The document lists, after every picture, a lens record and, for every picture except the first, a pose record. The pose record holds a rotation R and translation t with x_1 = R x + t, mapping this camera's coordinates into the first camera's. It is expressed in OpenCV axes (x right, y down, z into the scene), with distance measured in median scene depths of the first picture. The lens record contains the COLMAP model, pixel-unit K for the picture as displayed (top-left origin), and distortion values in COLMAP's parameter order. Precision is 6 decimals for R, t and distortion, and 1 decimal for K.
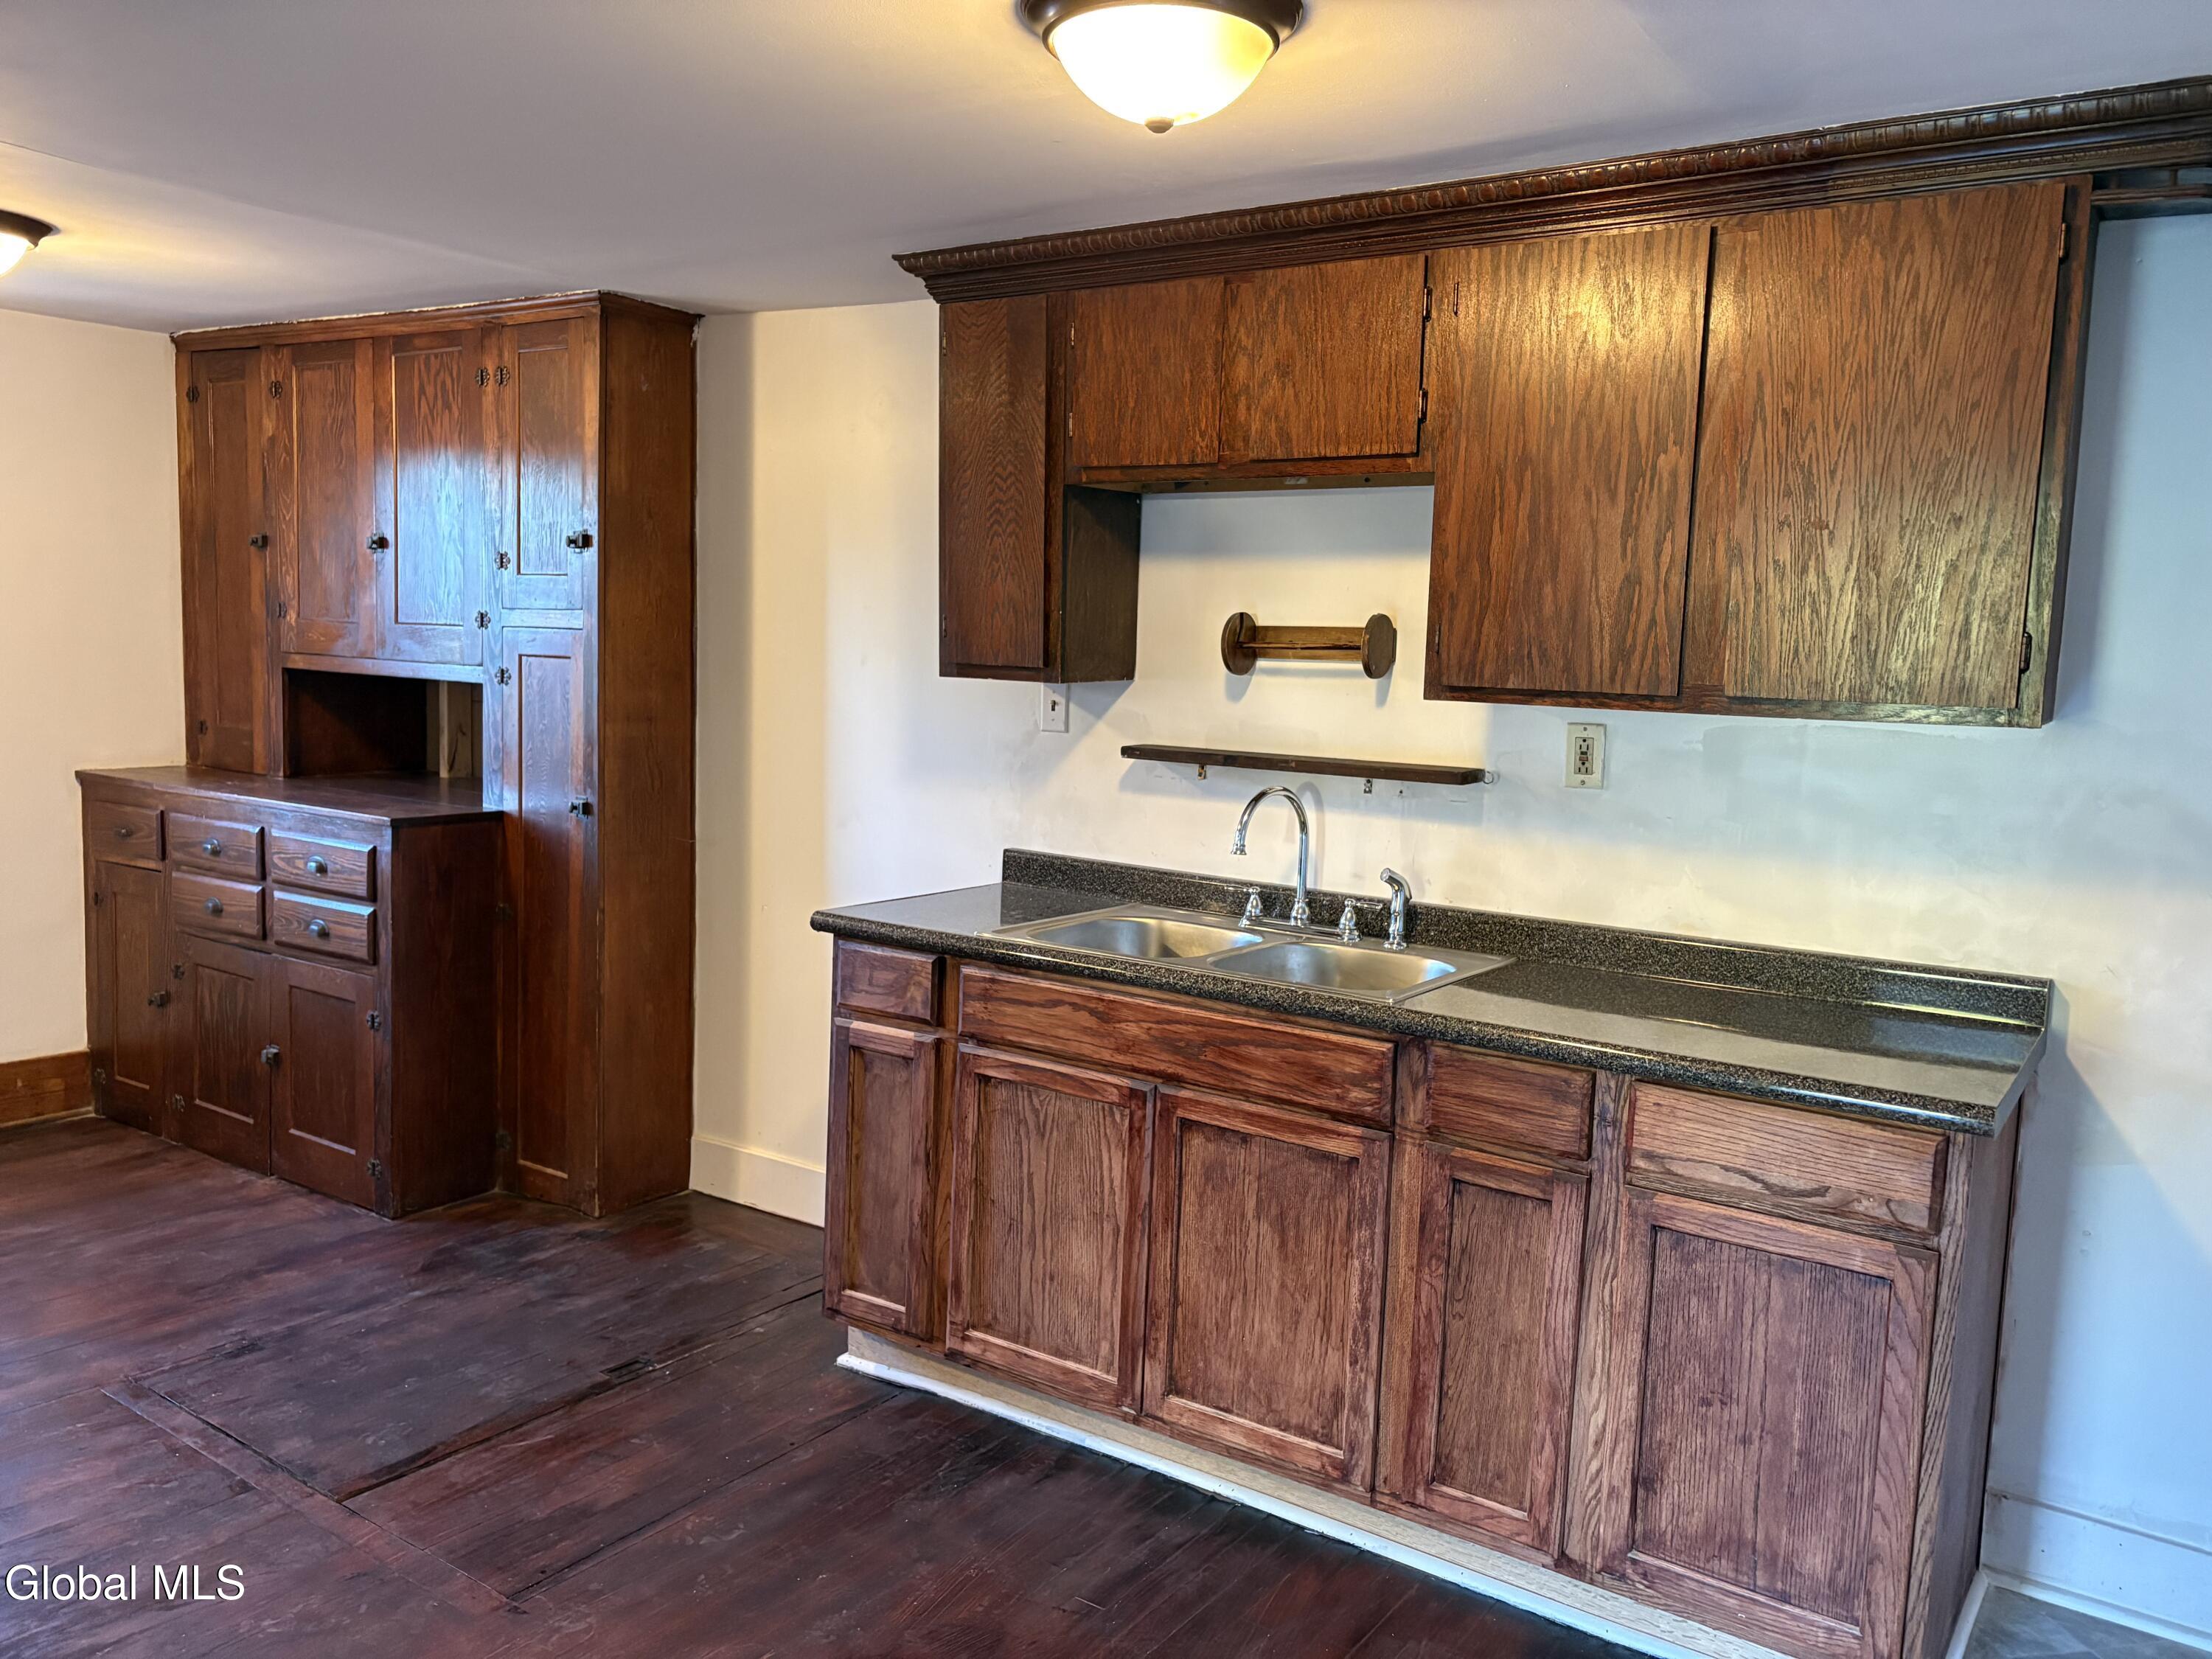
lens RADIAL K [[1683.3, 0, 1077.4], [0, 1683.3, 824.5], [0, 0, 1]] dist [0.084078, -0.118725]
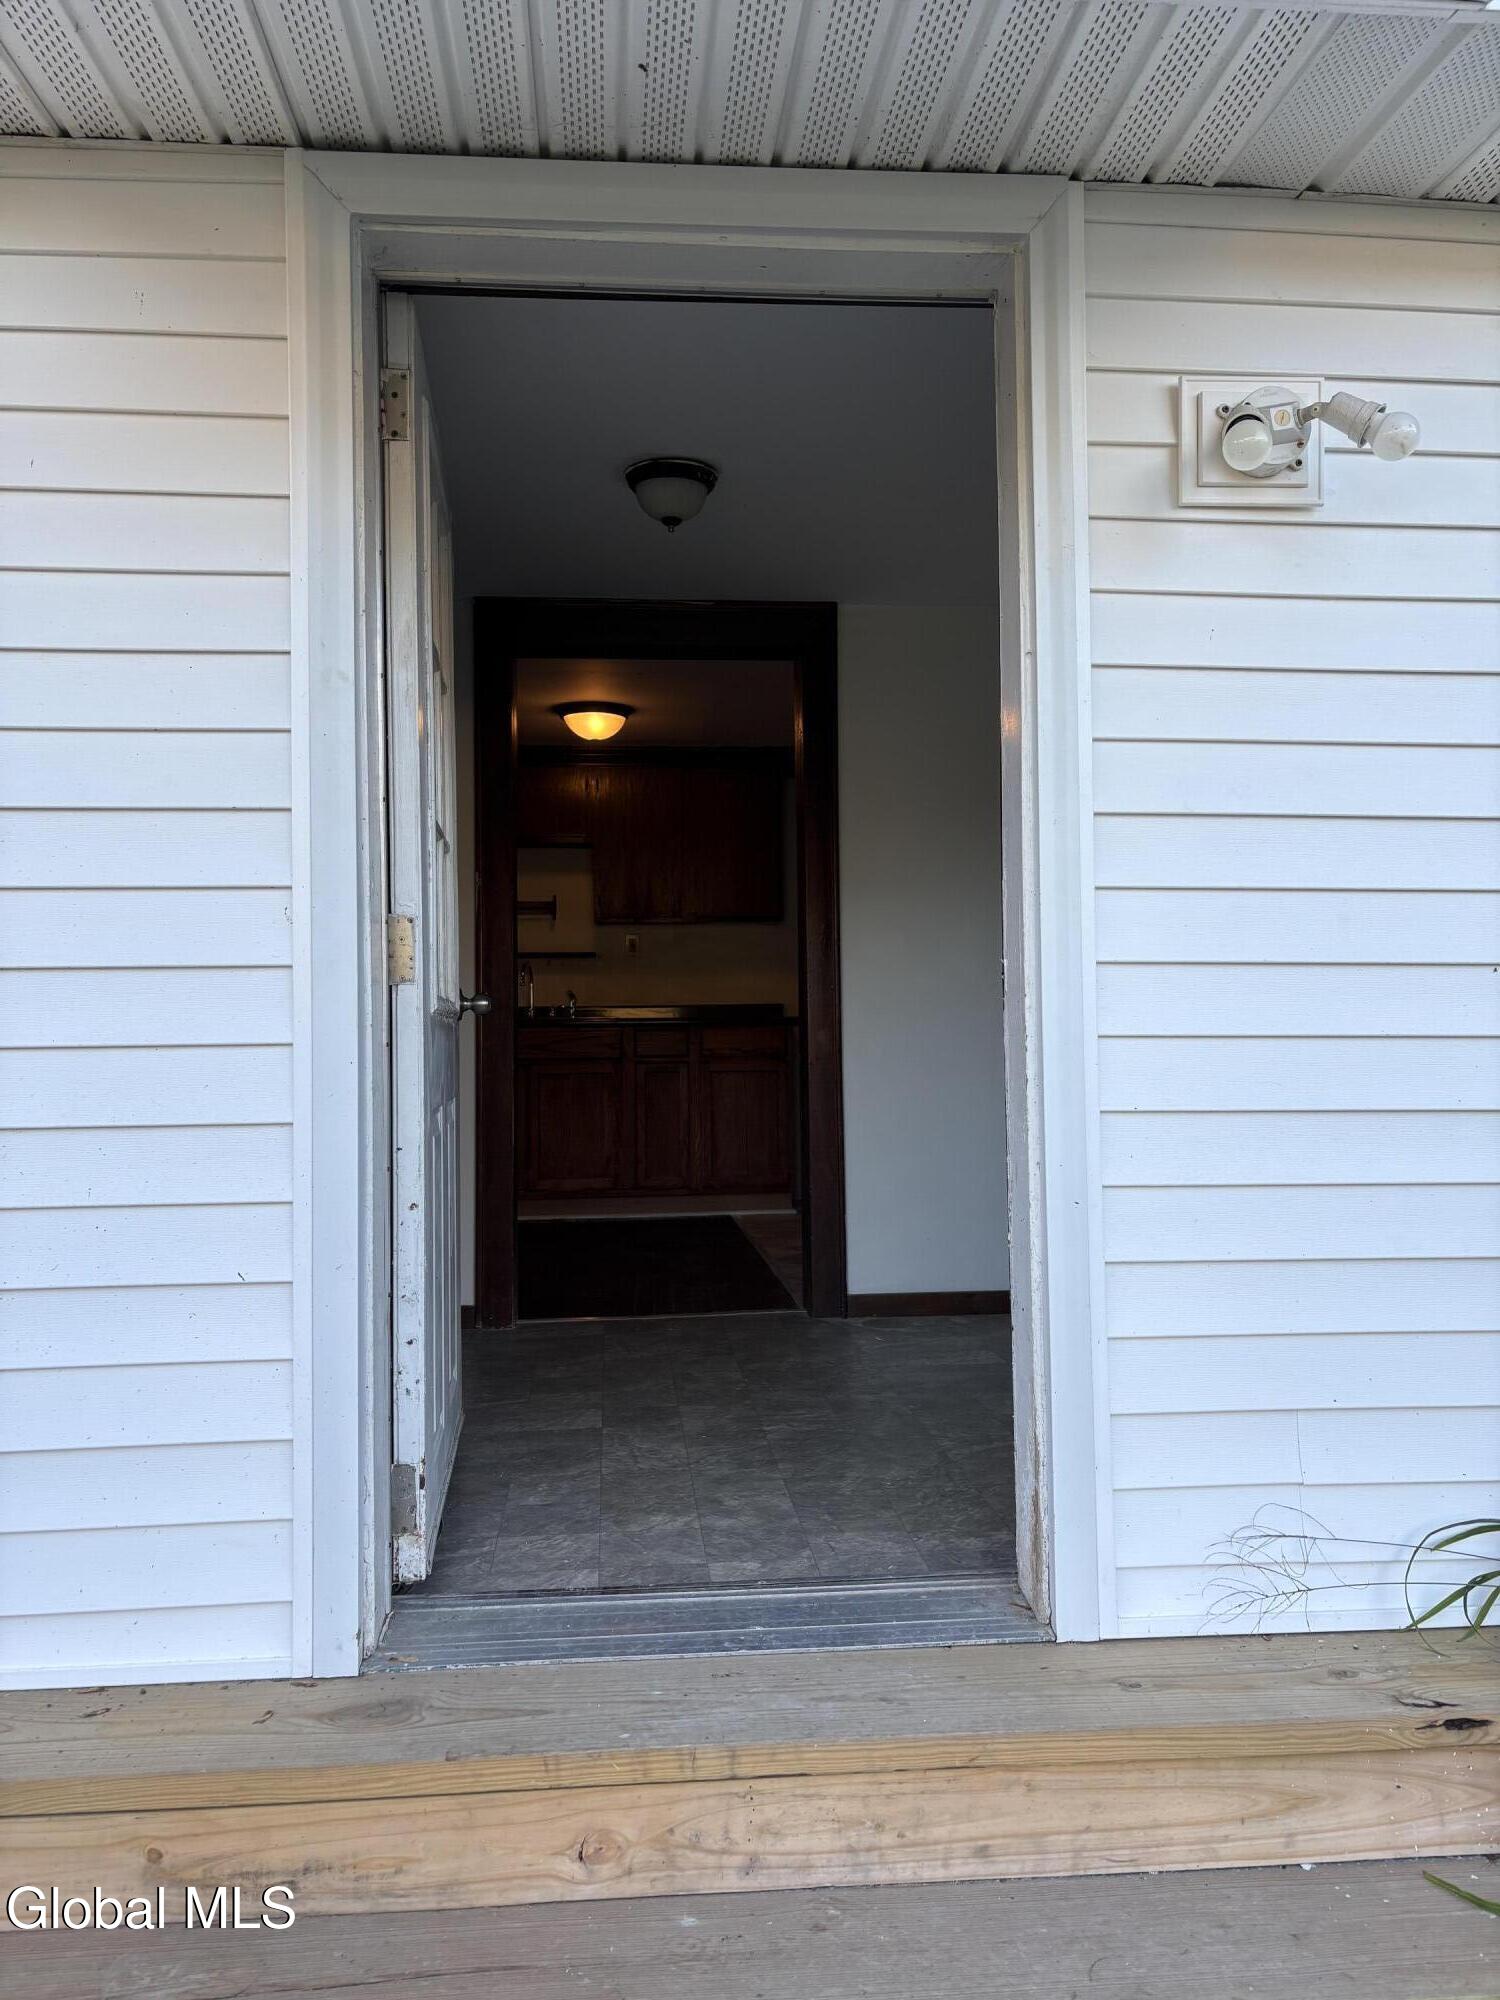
lens RADIAL K [[1522.0, 0, 750.0], [0, 1522.0, 1000.0], [0, 0, 1]] dist [0.084078, -0.118725]
pose [[0.772391, -0.040247, 0.633871, -1.076596], [0.099568, 0.993324, -0.058256, 0.202337], [-0.627294, 0.108110, 0.771242, -0.982275]]
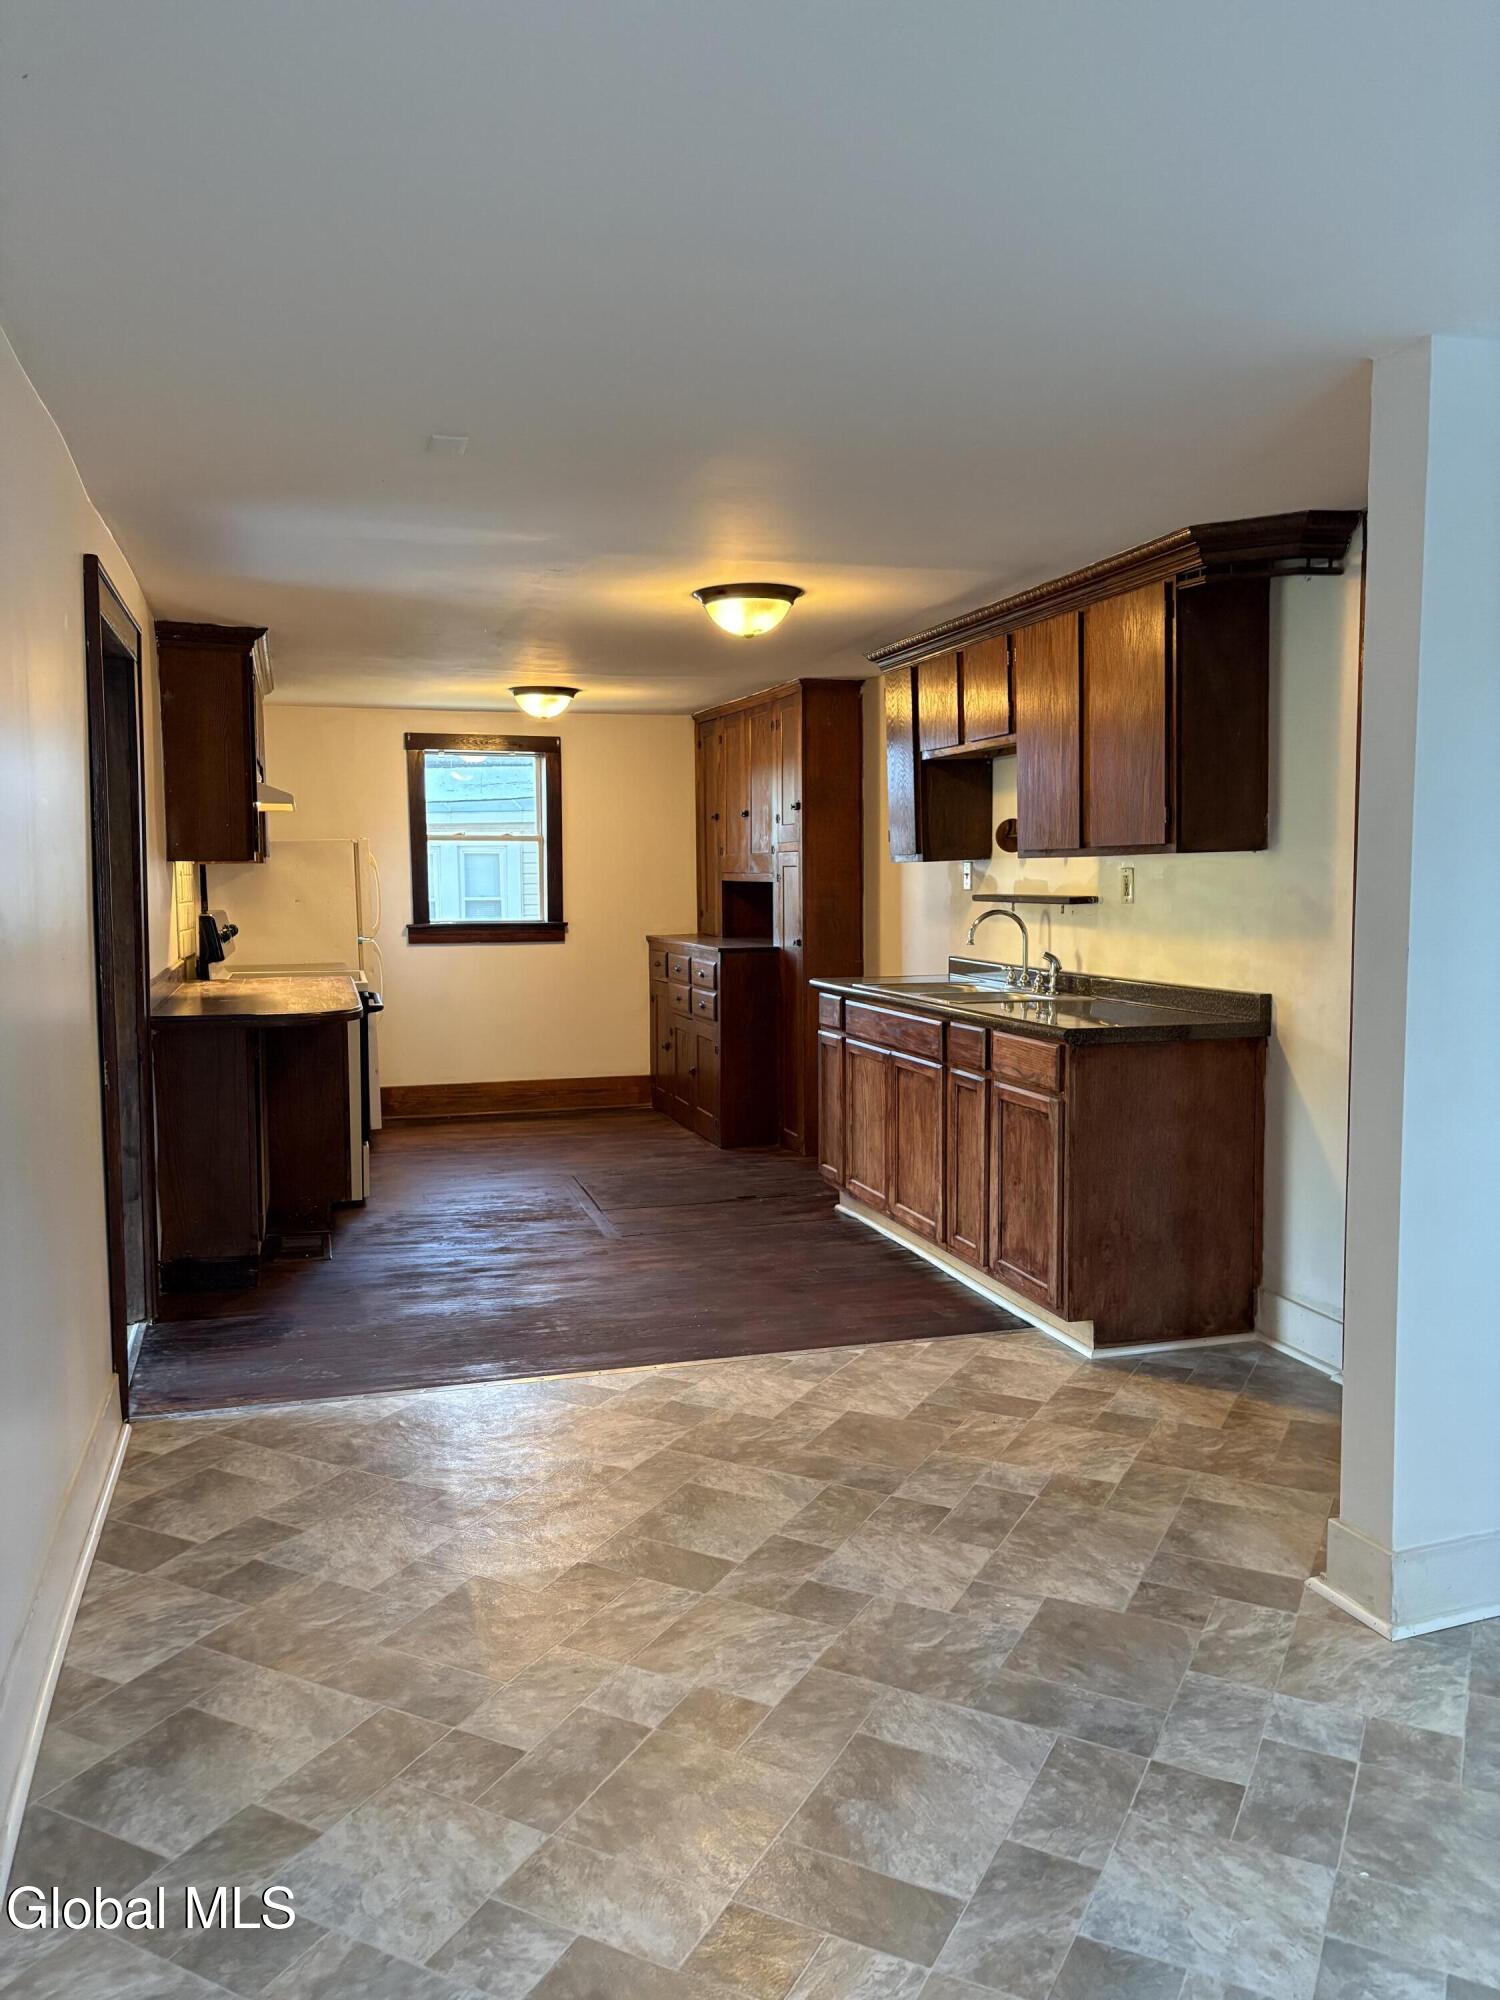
lens RADIAL K [[1522.0, 0, 750.0], [0, 1522.0, 1000.0], [0, 0, 1]] dist [0.084078, -0.118725]
pose [[0.782302, 0.007052, -0.622859, 0.948651], [-0.026417, 0.999412, -0.021865, 0.120821], [0.622338, 0.033559, 0.782029, -0.501021]]
